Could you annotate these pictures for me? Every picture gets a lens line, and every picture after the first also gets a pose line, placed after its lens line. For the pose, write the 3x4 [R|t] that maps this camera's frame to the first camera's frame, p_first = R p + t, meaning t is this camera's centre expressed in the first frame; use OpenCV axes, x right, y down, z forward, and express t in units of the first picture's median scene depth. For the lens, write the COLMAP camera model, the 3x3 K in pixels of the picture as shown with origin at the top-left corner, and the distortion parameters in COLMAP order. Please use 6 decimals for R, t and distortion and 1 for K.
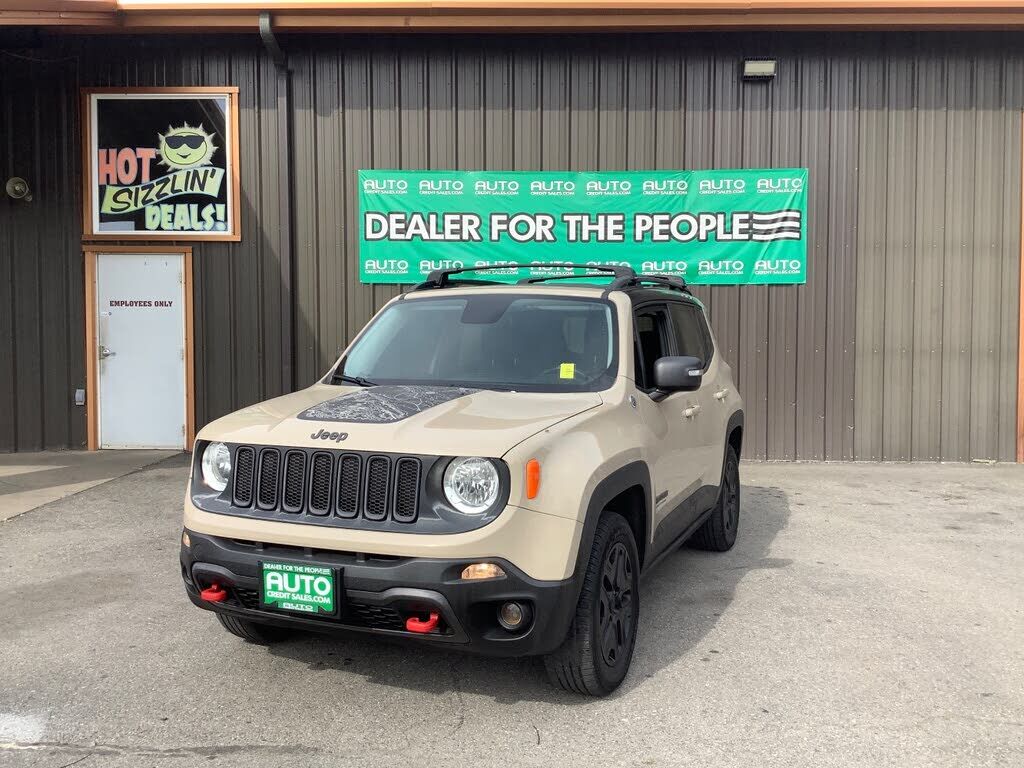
lens RADIAL K [[718.2, 0, 535.7], [0, 718.2, 381.6], [0, 0, 1]] dist [-0.008337, -0.000910]
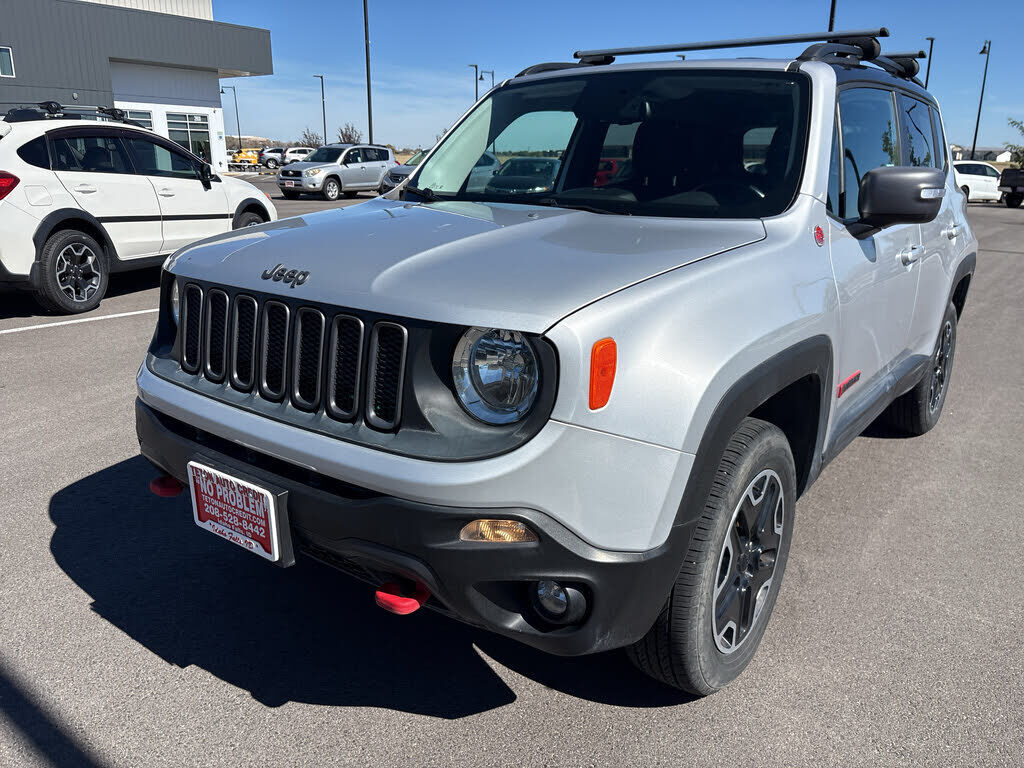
lens RADIAL K [[718.2, 0, 535.7], [0, 718.2, 381.6], [0, 0, 1]] dist [-0.008337, -0.000910]
pose [[0.969729, 0.076724, -0.231817, 0.060620], [-0.021107, 0.972139, 0.233453, 0.013554], [0.243270, -0.221493, 0.944331, 0.394896]]
